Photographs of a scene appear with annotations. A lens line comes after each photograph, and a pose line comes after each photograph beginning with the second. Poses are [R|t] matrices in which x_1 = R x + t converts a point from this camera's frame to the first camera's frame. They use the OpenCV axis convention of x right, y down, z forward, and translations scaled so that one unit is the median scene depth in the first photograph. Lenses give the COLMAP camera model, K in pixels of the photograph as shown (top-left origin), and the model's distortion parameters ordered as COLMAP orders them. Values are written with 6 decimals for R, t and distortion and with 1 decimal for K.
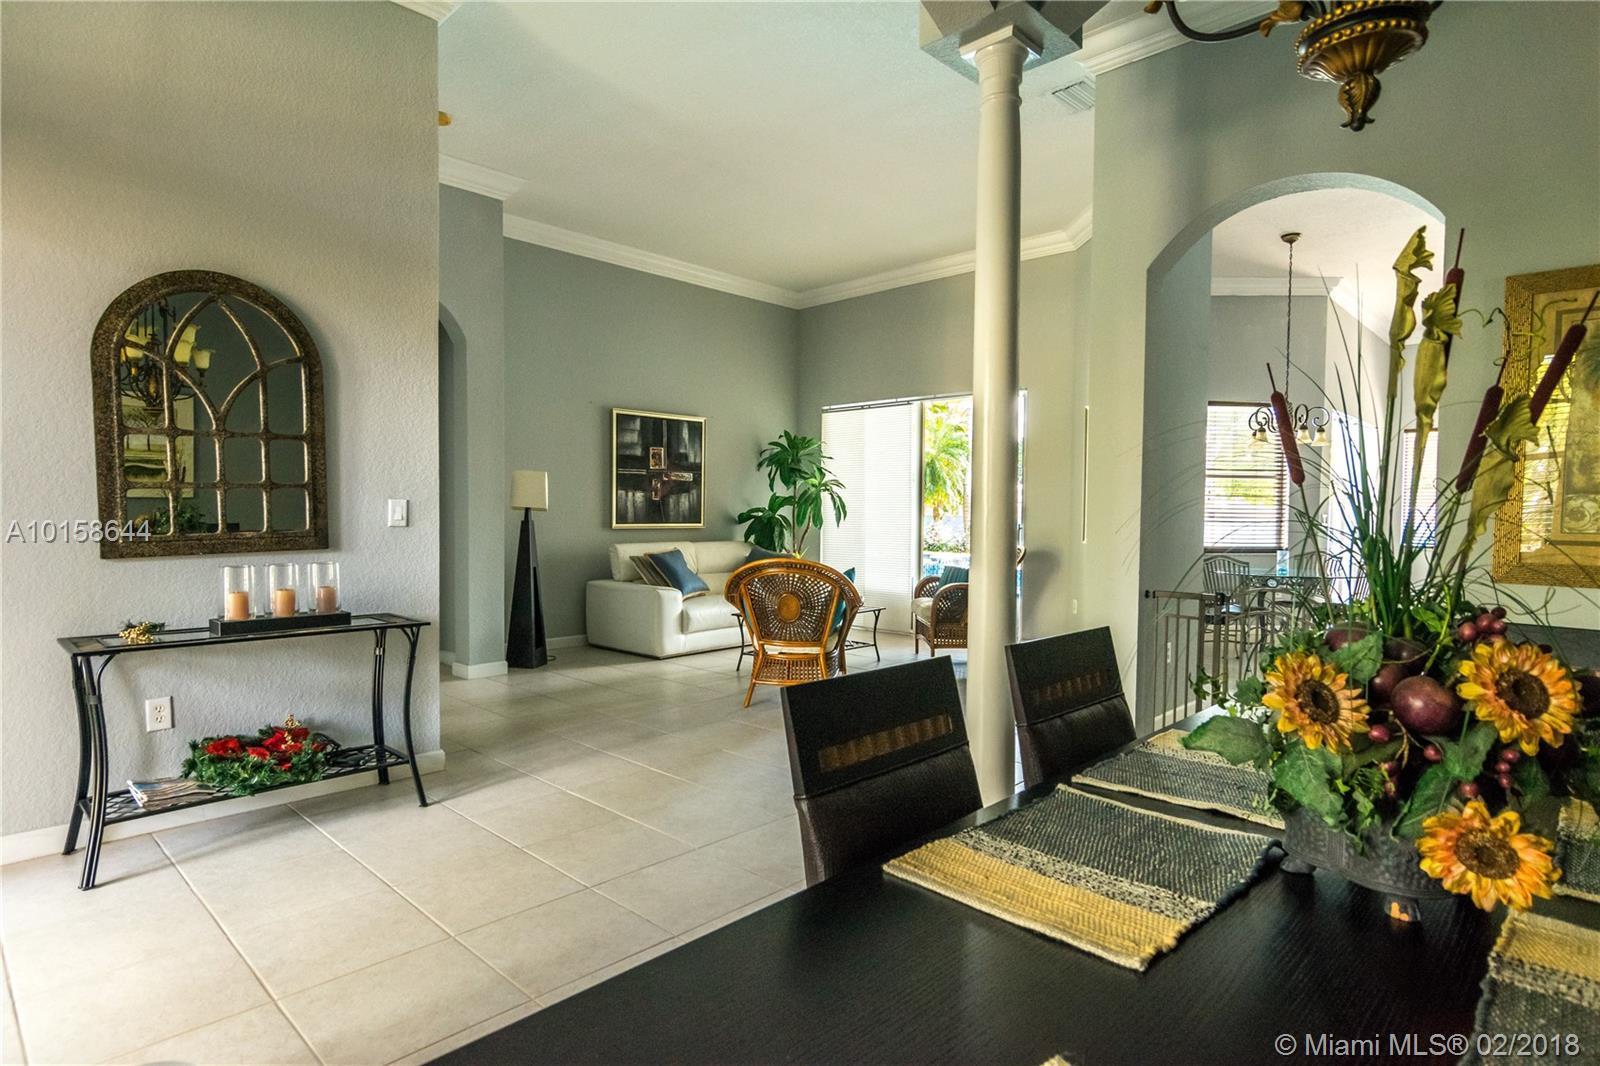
lens RADIAL K [[855.4, 0, 800.4], [0, 855.4, 534.6], [0, 0, 1]] dist [-0.005233, -0.001266]
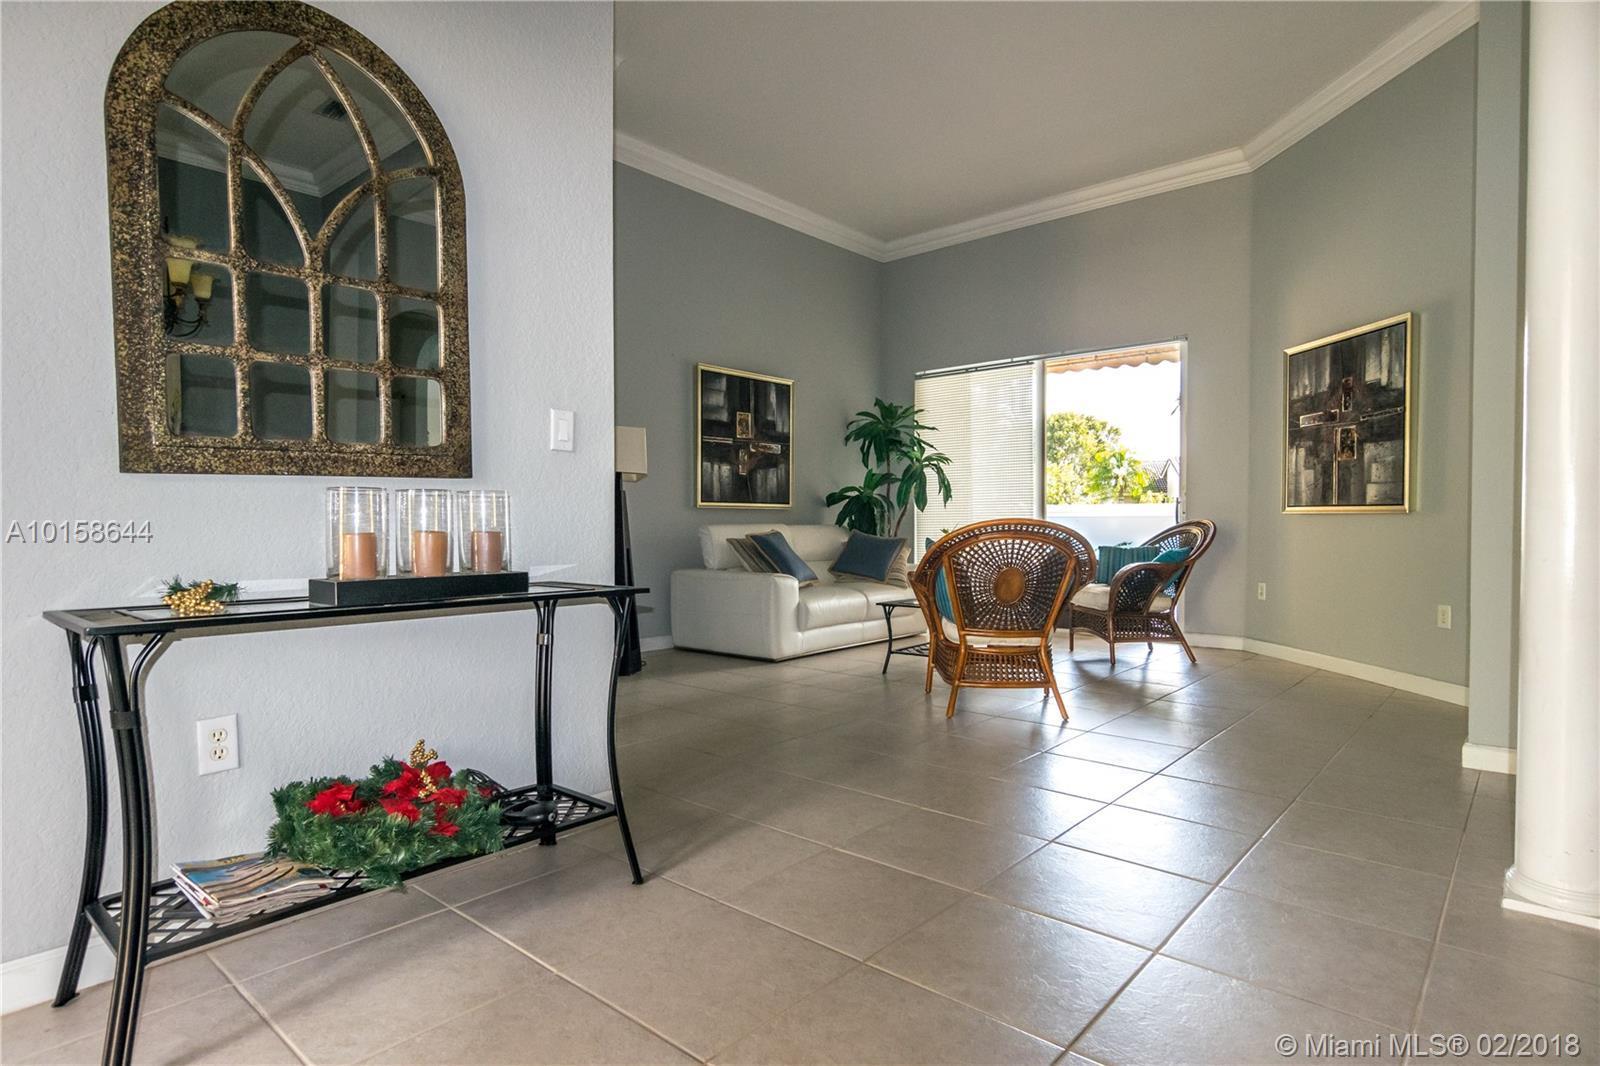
lens RADIAL K [[855.4, 0, 799.6], [0, 855.4, 536.1], [0, 0, 1]] dist [-0.005233, -0.001266]
pose [[0.999069, -0.011202, 0.041651, -0.225727], [0.011770, 0.999841, -0.013417, 0.047892], [-0.041494, 0.013895, 0.999042, 0.238115]]
